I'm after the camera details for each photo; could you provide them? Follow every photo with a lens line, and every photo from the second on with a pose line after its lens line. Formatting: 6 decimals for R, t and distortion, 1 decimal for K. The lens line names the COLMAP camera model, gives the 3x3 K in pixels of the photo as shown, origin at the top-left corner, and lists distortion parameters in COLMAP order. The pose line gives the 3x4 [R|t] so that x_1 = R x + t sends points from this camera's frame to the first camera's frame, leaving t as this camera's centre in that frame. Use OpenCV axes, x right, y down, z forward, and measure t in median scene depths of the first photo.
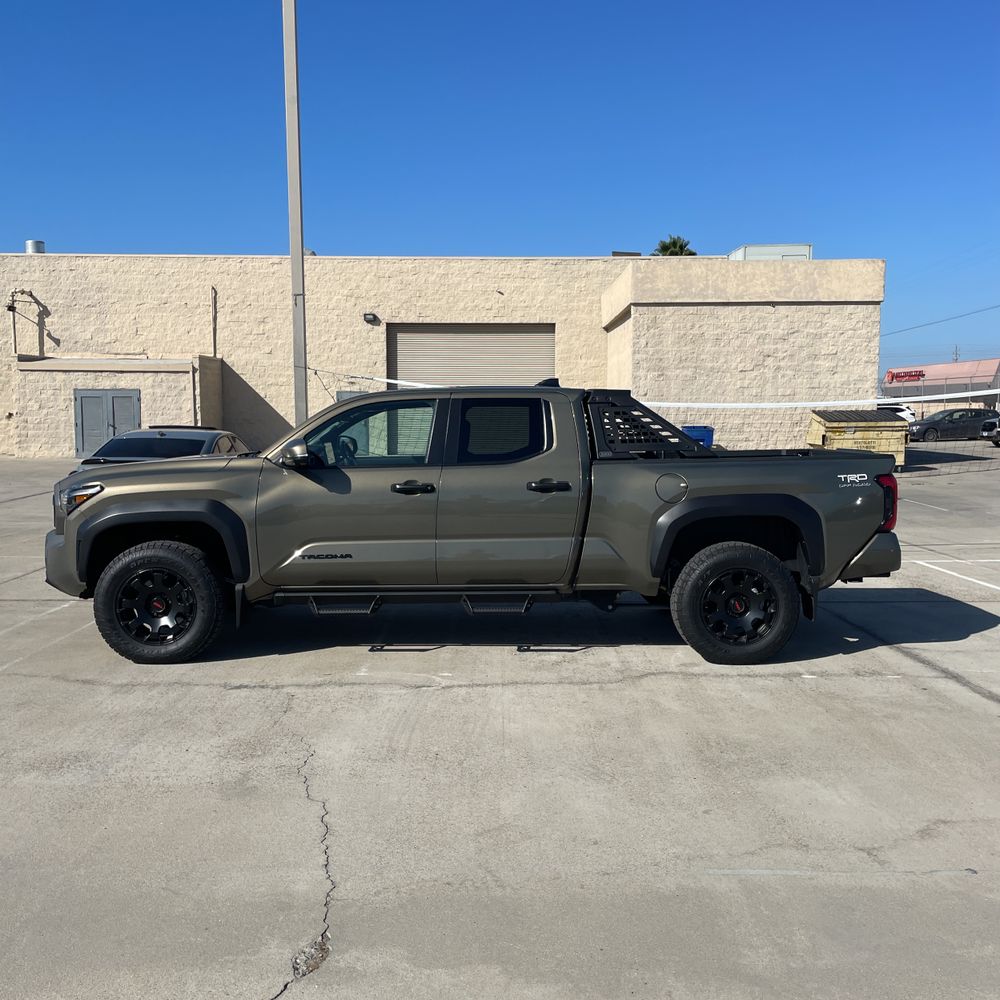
lens RADIAL K [[1005.8, 0, 494.3], [0, 1005.8, 491.6], [0, 0, 1]] dist [0.089525, -0.121759]
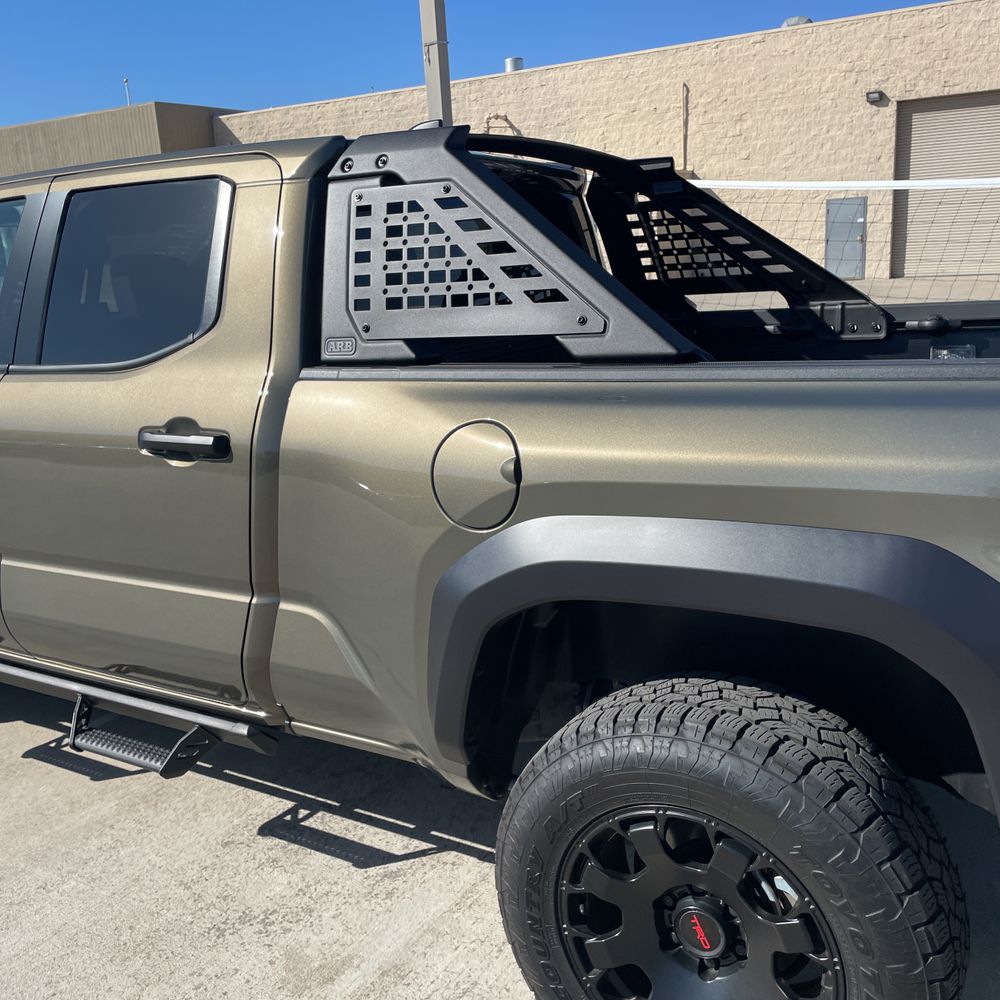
lens RADIAL K [[1005.8, 0, 494.3], [0, 1005.8, 491.6], [0, 0, 1]] dist [0.089525, -0.121759]
pose [[0.846546, 0.081691, -0.526009, 0.069607], [0.009757, 0.985607, 0.168771, -0.010611], [0.532226, -0.148005, 0.833565, 0.161149]]
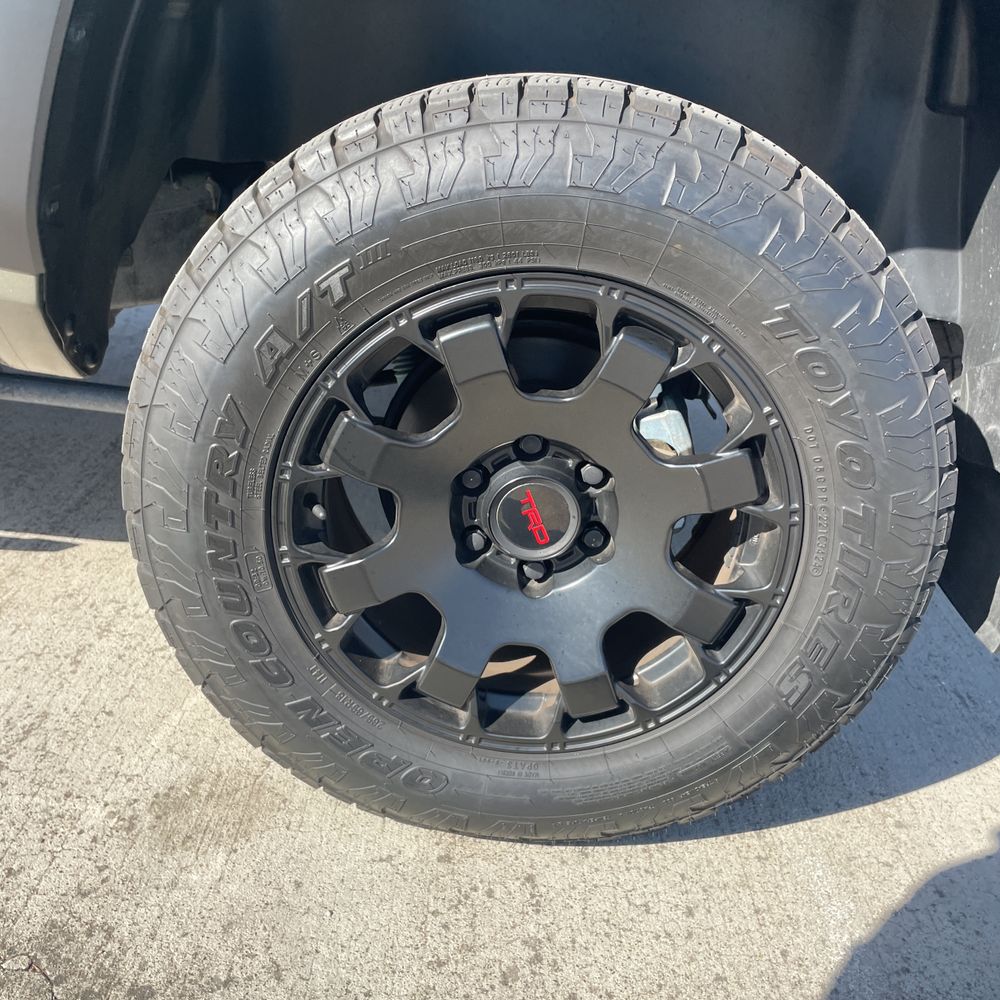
lens RADIAL K [[1005.8, 0, 494.3], [0, 1005.8, 491.6], [0, 0, 1]] dist [0.089525, -0.121759]
pose [[0.992726, 0.118735, 0.019943, 0.049942], [-0.118570, 0.935401, 0.333117, 0.011184], [0.020898, -0.333058, 0.942675, 0.180010]]
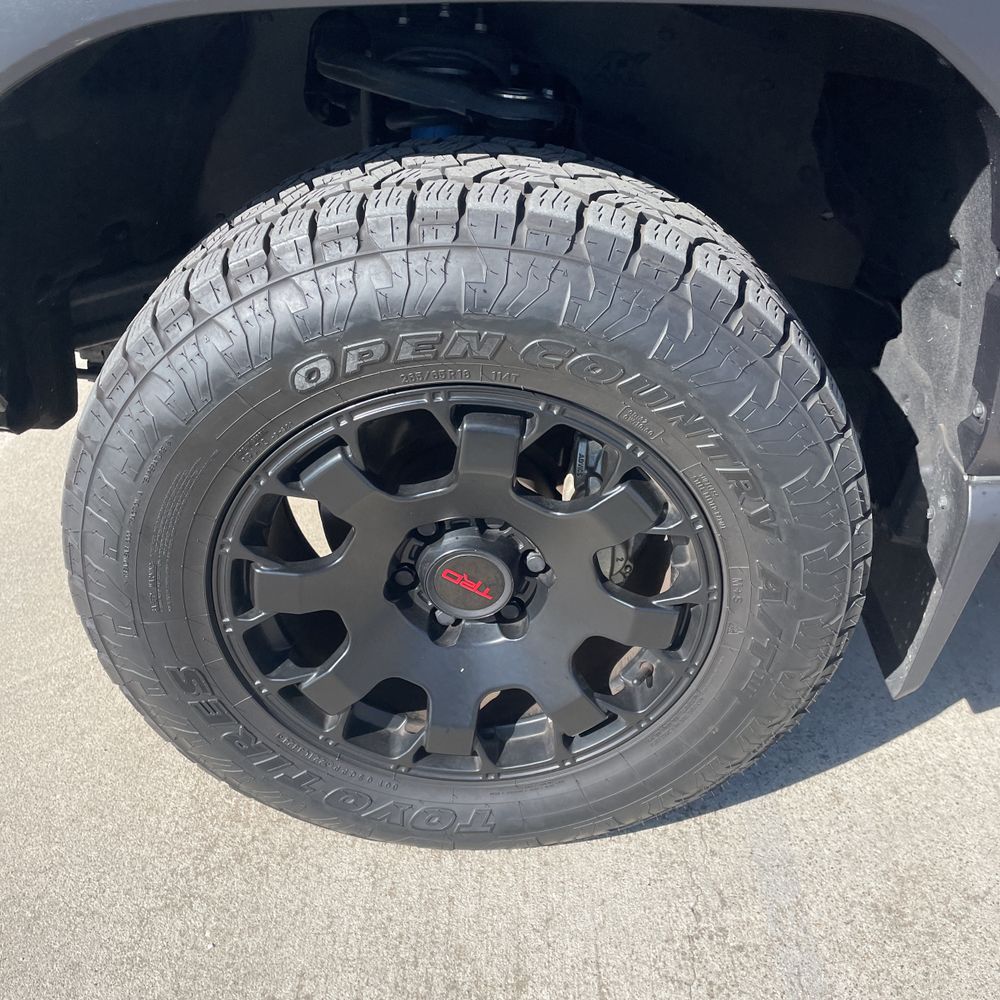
lens RADIAL K [[1005.8, 0, 494.3], [0, 1005.8, 491.6], [0, 0, 1]] dist [0.089525, -0.121759]
pose [[0.999171, 0.038283, -0.013853, -0.068930], [-0.026694, 0.872950, 0.487079, 0.004574], [0.030739, -0.486305, 0.873248, 0.183991]]
